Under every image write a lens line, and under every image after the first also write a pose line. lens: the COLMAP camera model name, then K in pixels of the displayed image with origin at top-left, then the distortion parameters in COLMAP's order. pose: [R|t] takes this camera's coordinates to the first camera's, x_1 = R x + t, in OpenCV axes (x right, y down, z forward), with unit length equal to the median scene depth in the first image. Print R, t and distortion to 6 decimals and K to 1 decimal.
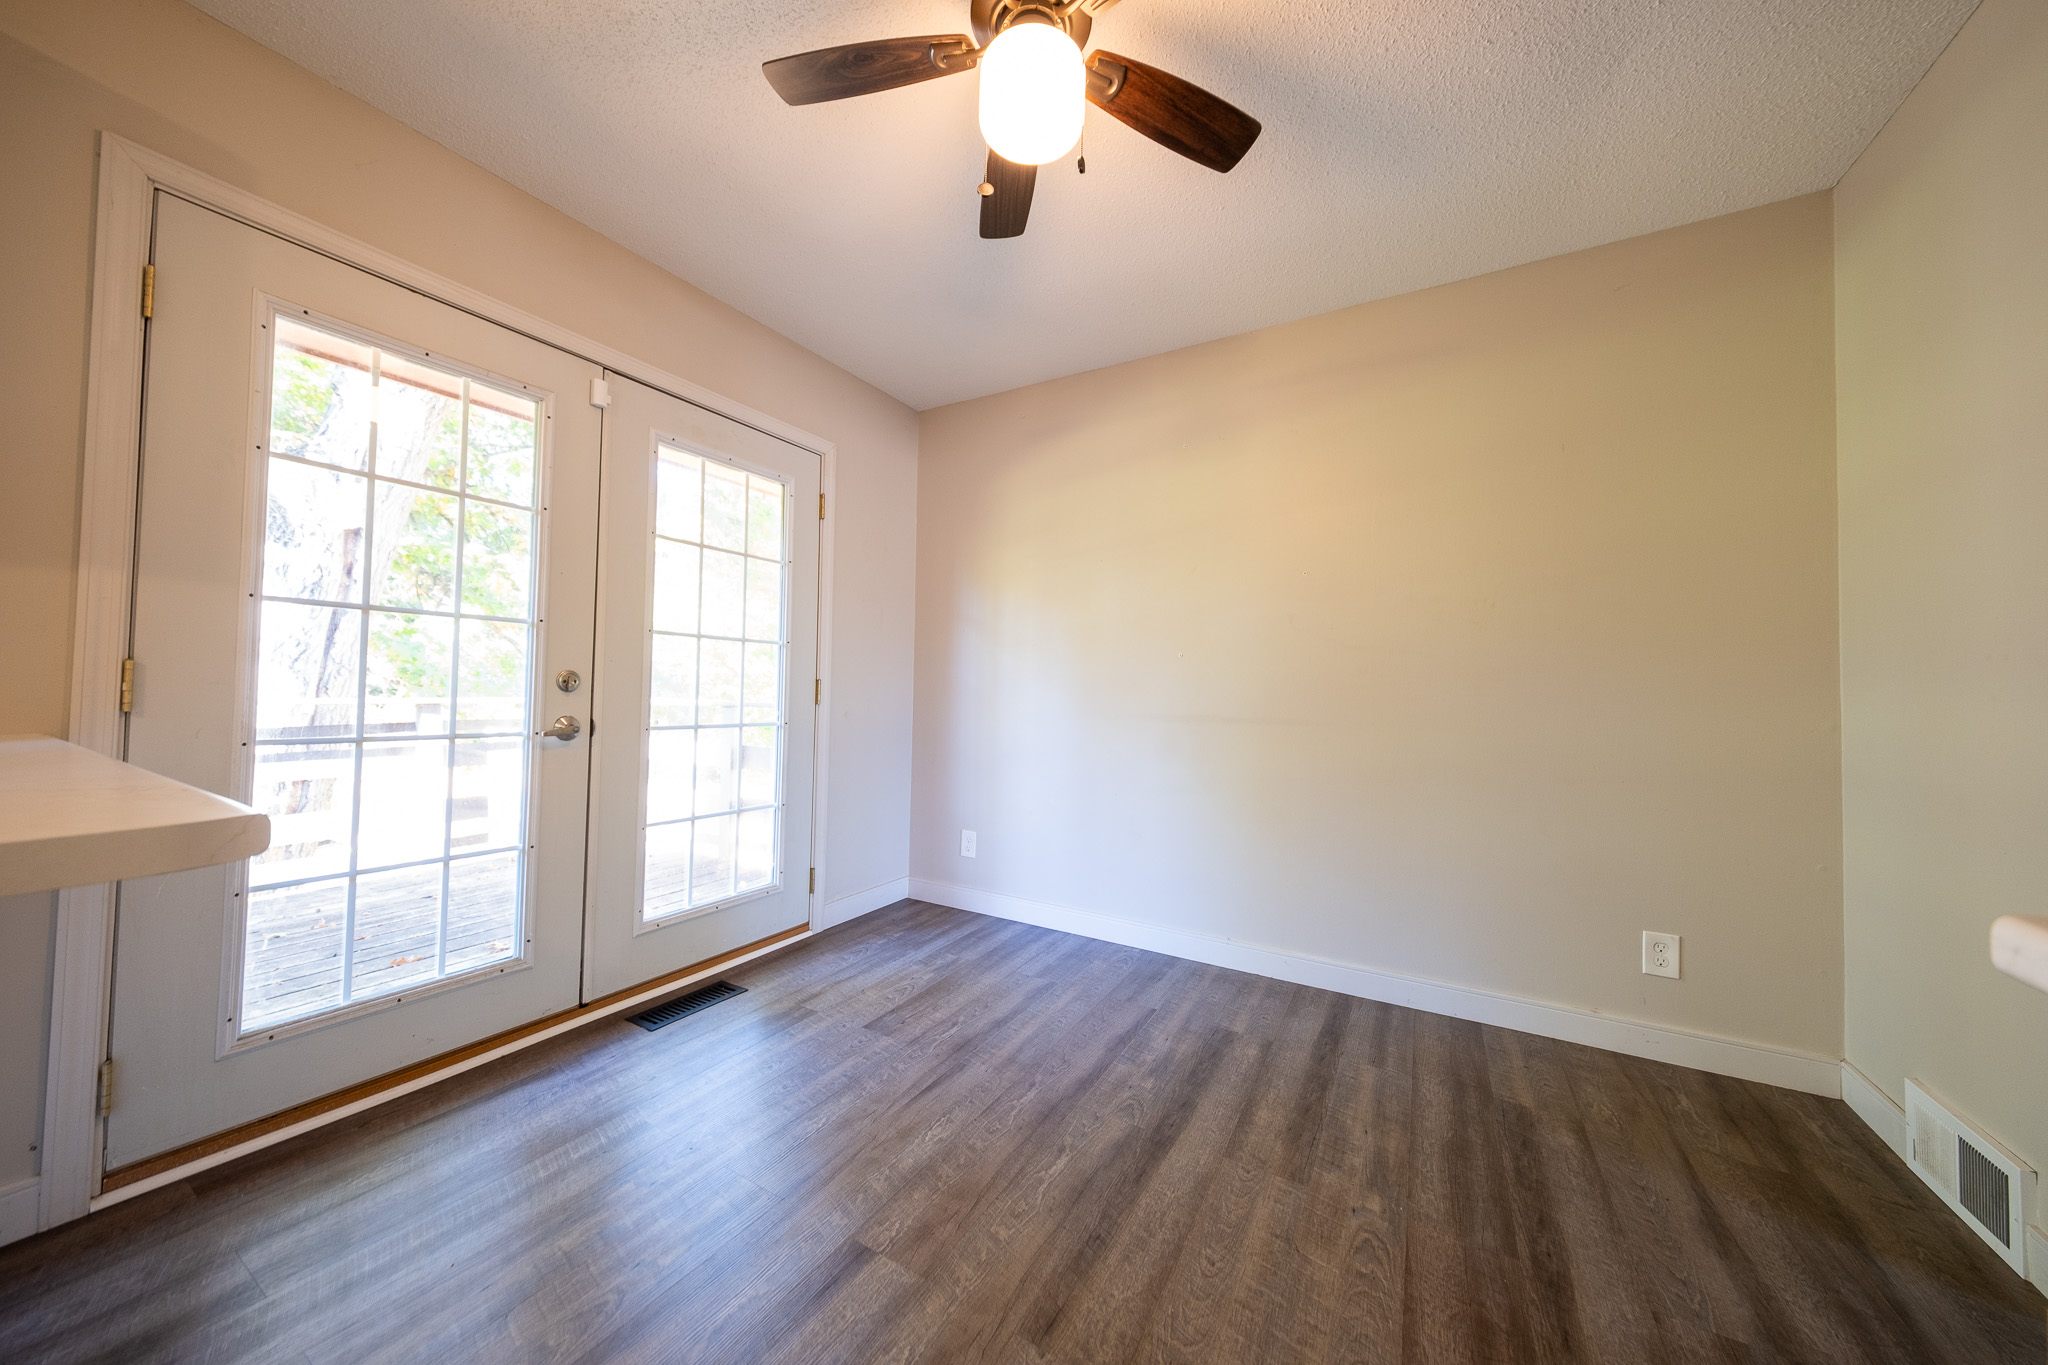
lens RADIAL K [[691.7, 0, 1018.2], [0, 691.7, 674.6], [0, 0, 1]] dist [0.007405, -0.002573]
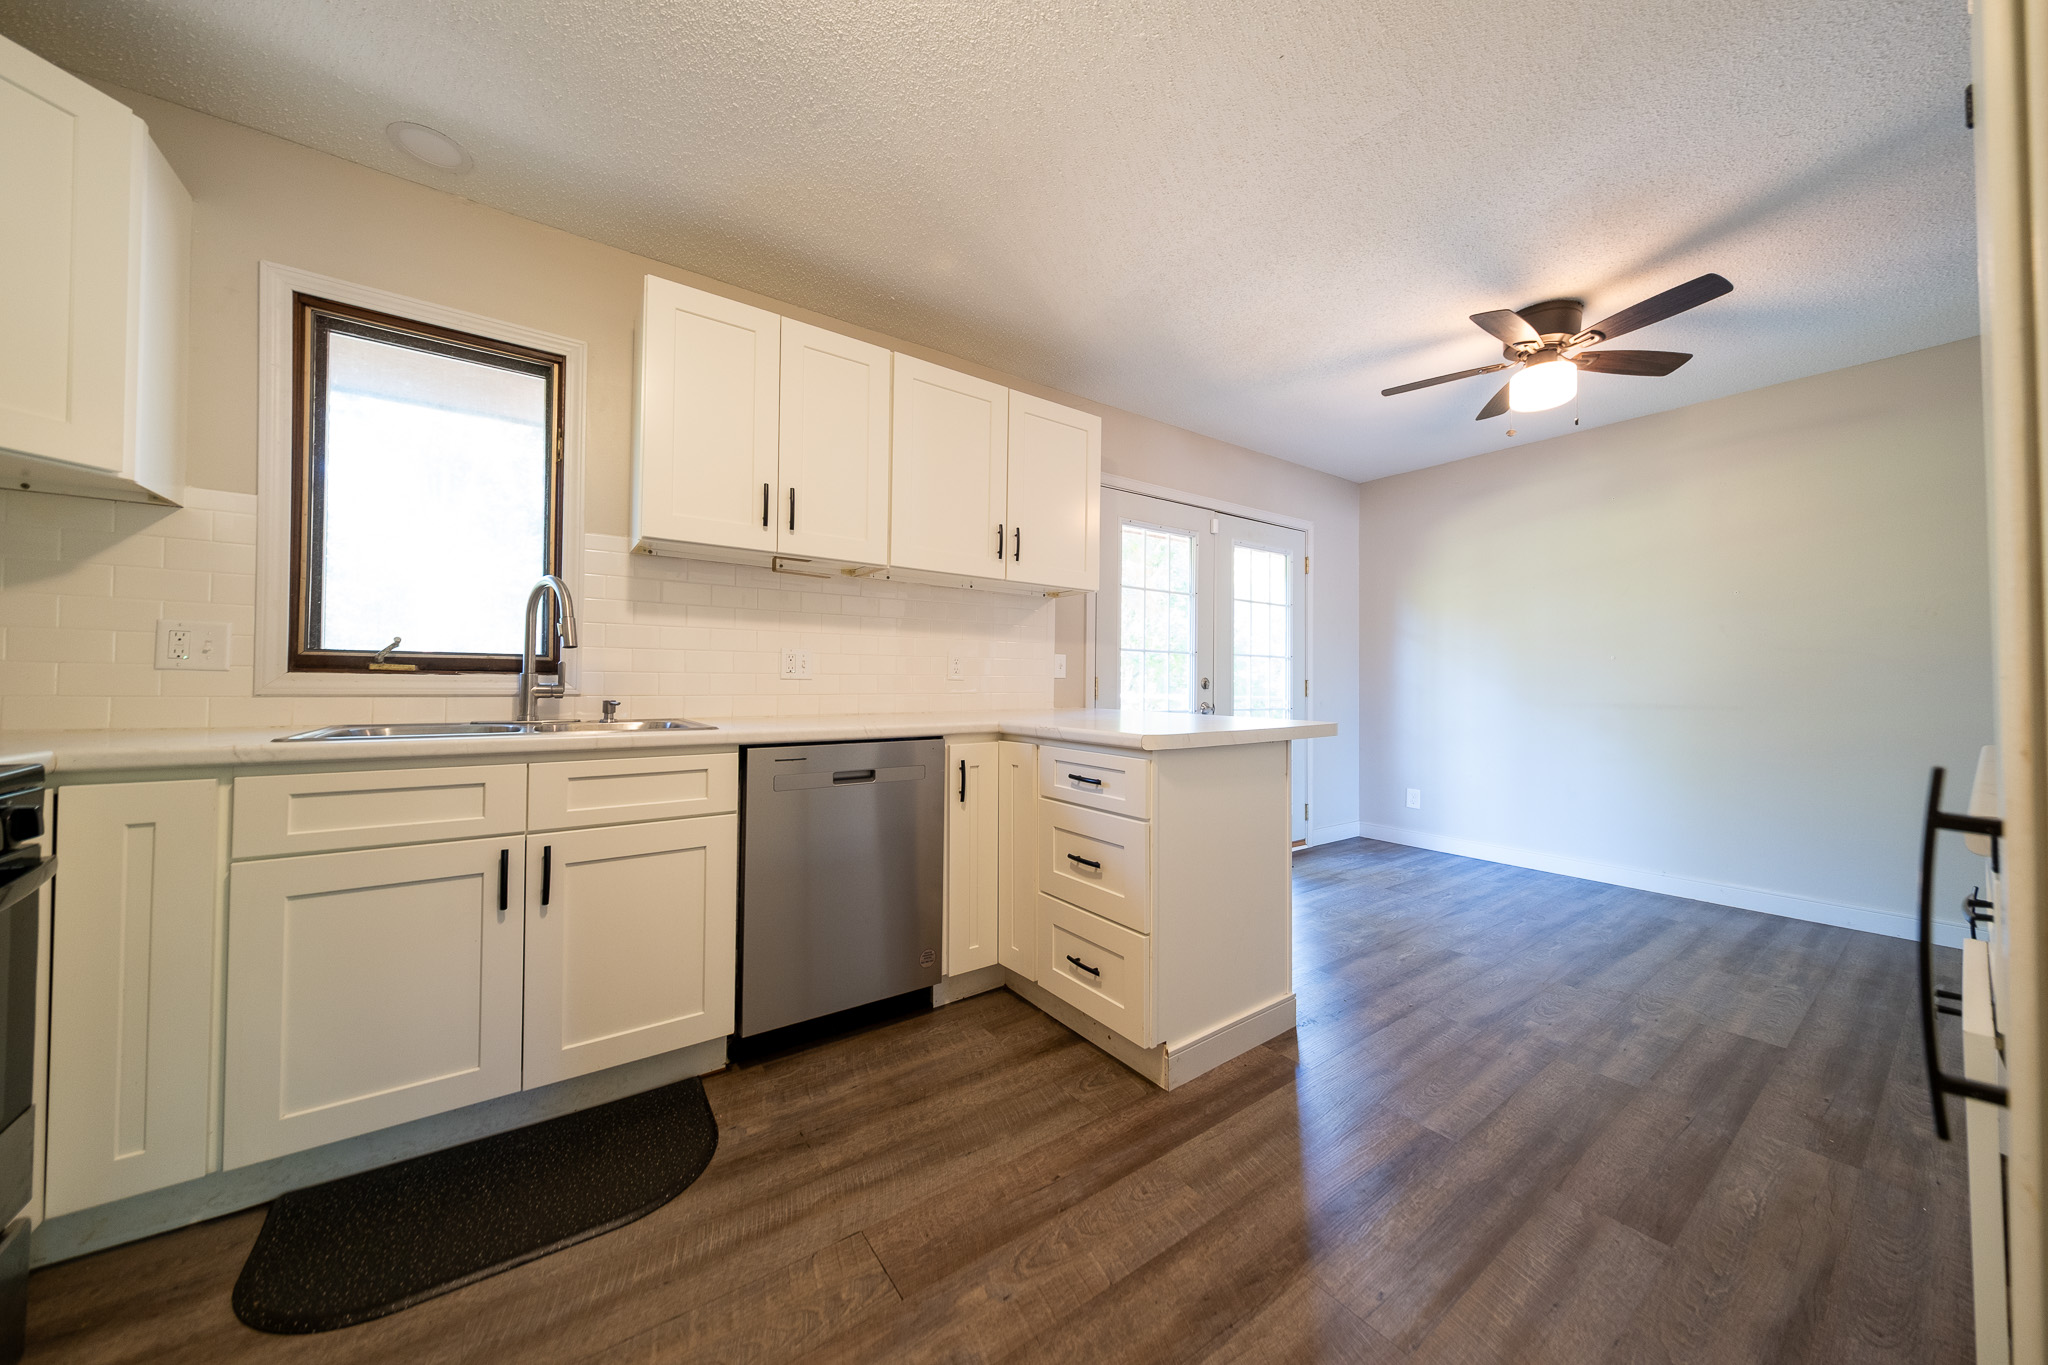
lens RADIAL K [[691.7, 0, 1018.2], [0, 691.7, 674.6], [0, 0, 1]] dist [0.007405, -0.002573]
pose [[0.912540, -0.017792, -0.408601, -0.421433], [0.020135, 0.999796, 0.001433, -0.033724], [0.408492, -0.009535, 0.912712, -1.096916]]
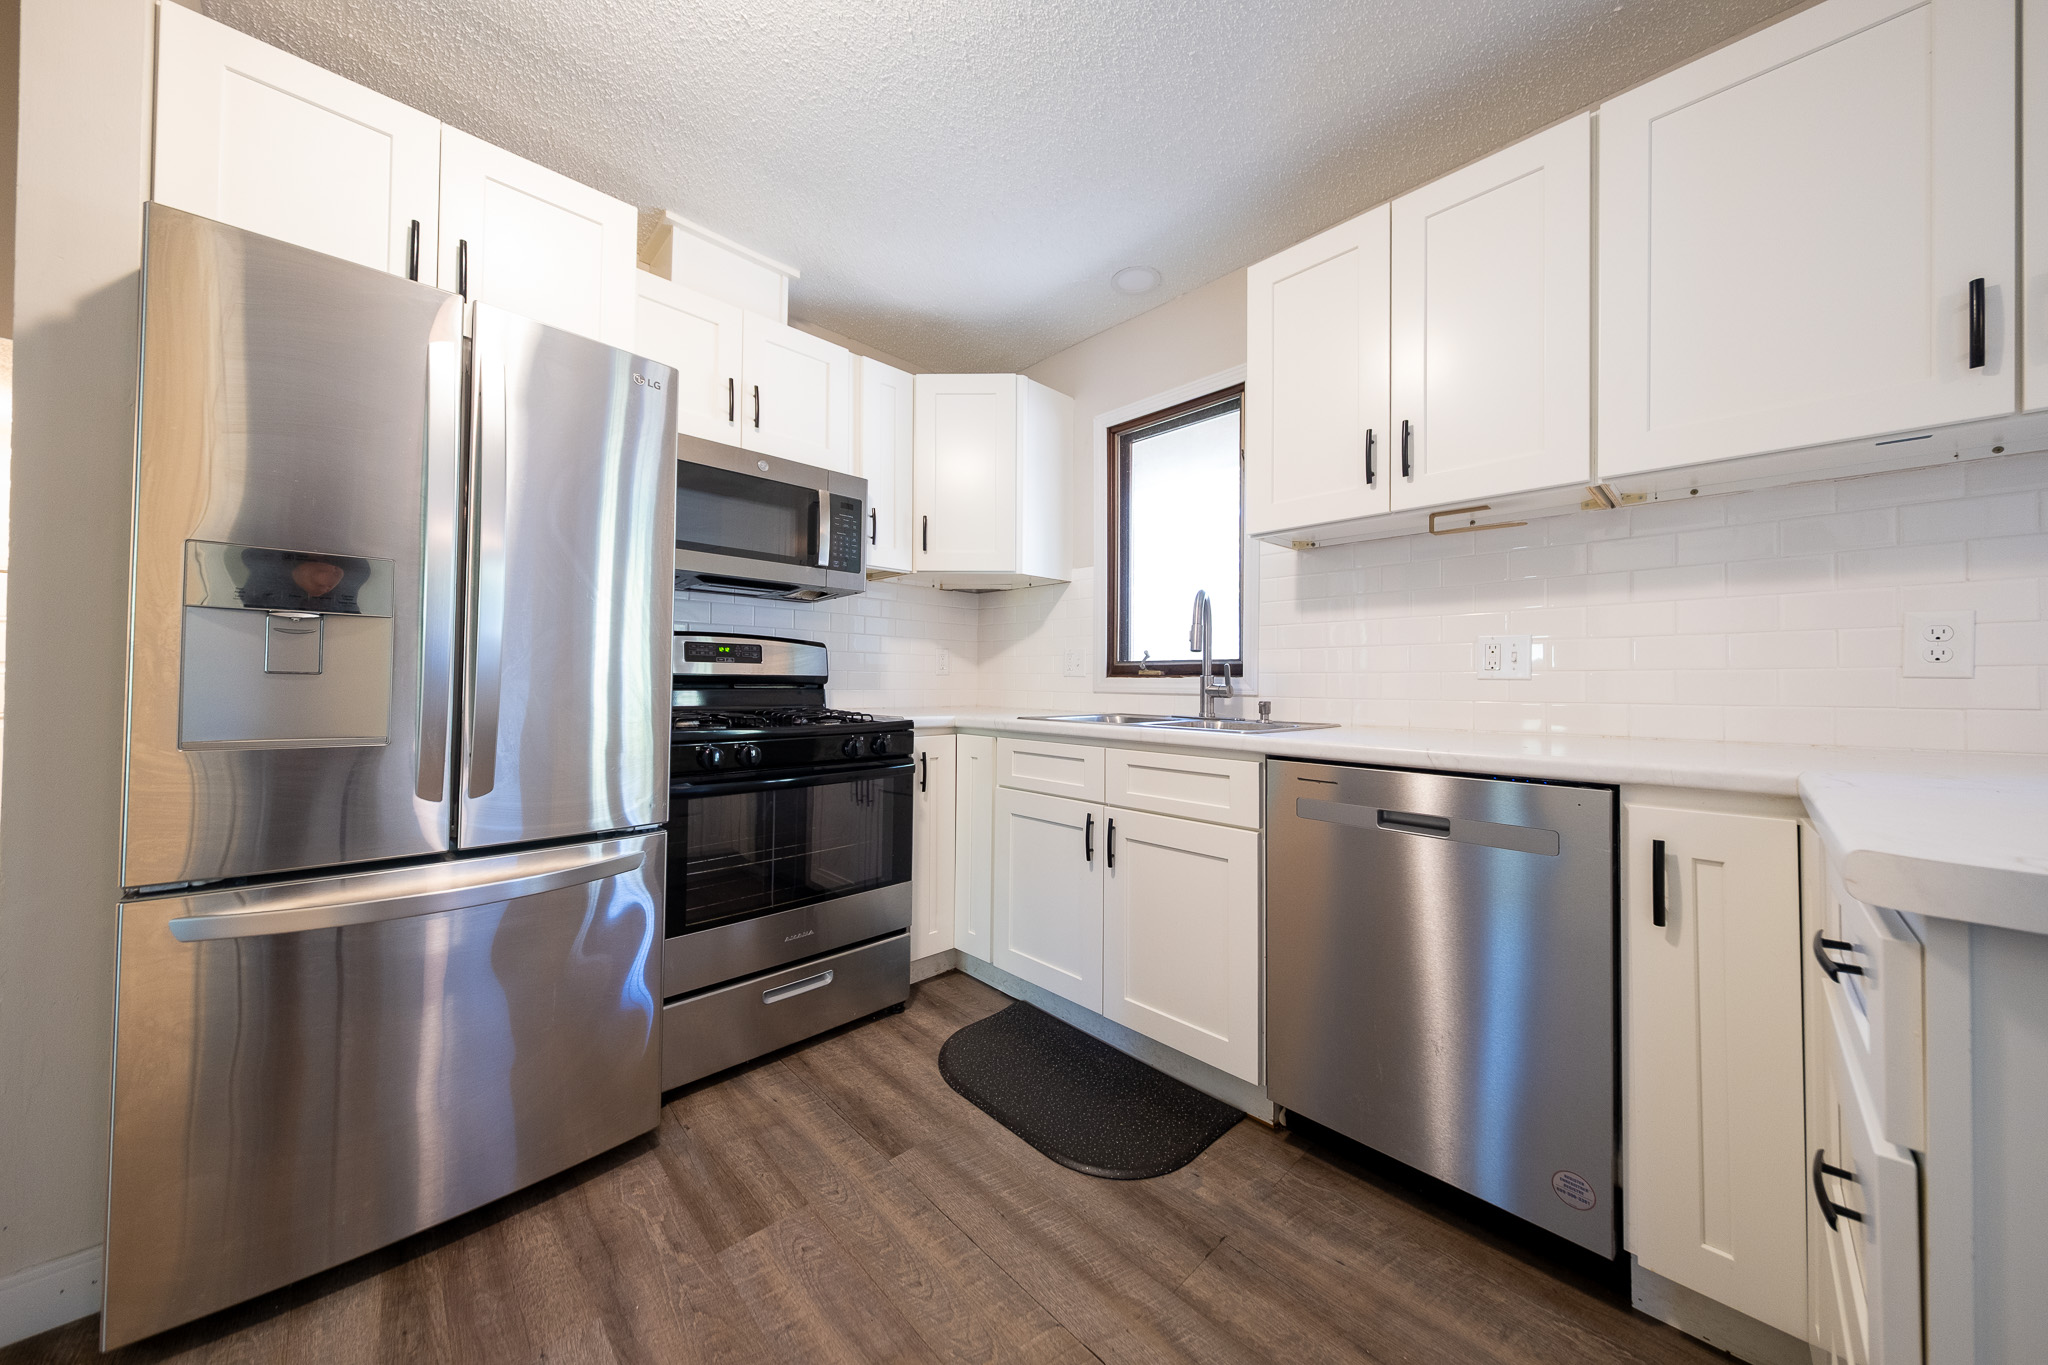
lens RADIAL K [[691.7, 0, 1018.2], [0, 691.7, 674.6], [0, 0, 1]] dist [0.007405, -0.002573]
pose [[-0.270705, -0.033286, -0.962087, -0.270431], [0.010545, 0.999240, -0.037538, -0.006601], [0.962605, -0.020307, -0.270148, -0.352388]]
